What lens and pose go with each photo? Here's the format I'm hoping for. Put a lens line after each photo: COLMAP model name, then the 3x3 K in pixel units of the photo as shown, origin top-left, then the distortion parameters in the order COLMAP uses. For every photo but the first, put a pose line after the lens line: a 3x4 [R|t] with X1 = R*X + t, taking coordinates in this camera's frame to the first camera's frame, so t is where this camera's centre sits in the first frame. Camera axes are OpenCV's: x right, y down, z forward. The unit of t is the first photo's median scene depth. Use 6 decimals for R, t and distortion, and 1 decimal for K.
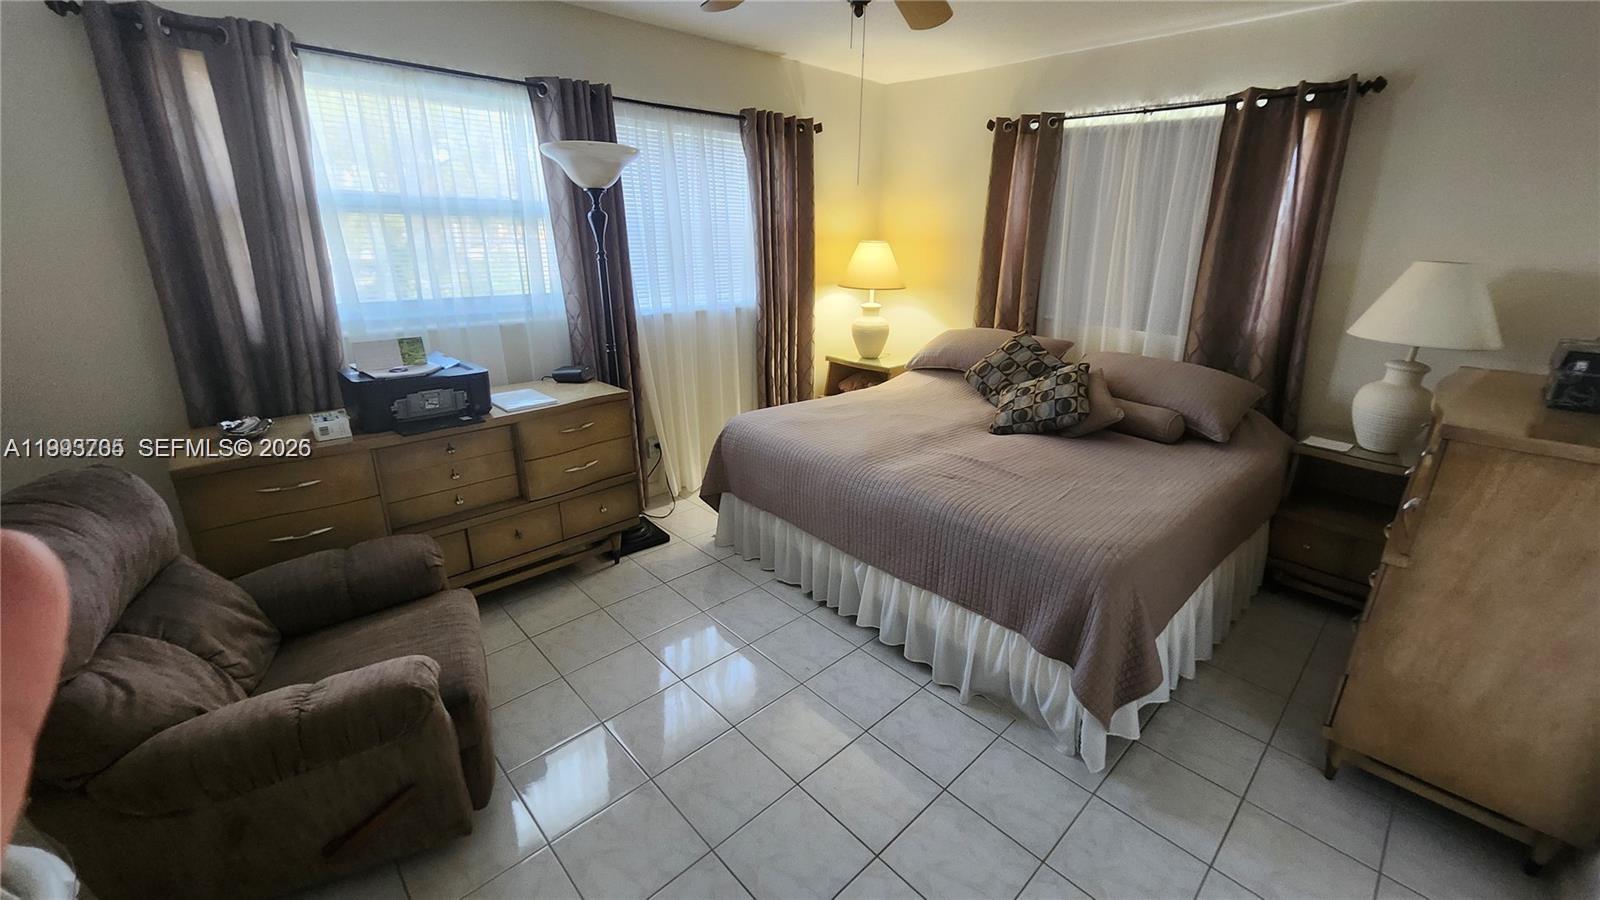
lens RADIAL K [[634.1, 0, 804.9], [0, 634.1, 445.0], [0, 0, 1]] dist [-0.002072, 0.000343]
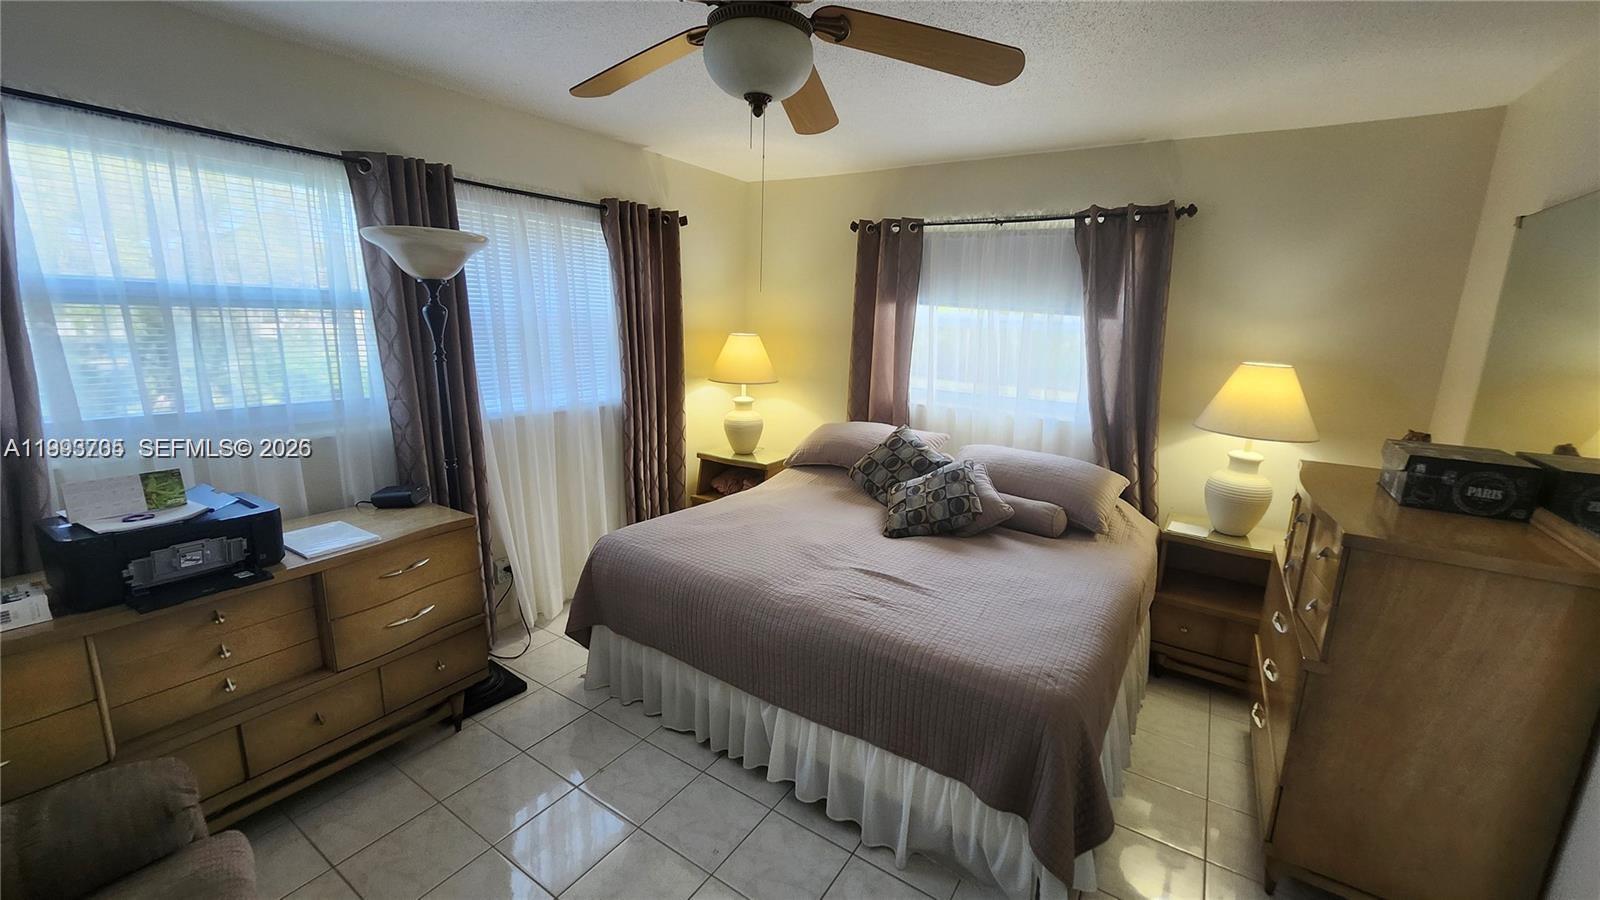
lens RADIAL K [[634.1, 0, 797.9], [0, 634.1, 448.6], [0, 0, 1]] dist [-0.002072, 0.000343]
pose [[0.974561, -0.031693, 0.221869, -0.047198], [0.056692, 0.992617, -0.107231, -0.059195], [-0.216833, 0.117081, 0.969162, 0.093358]]
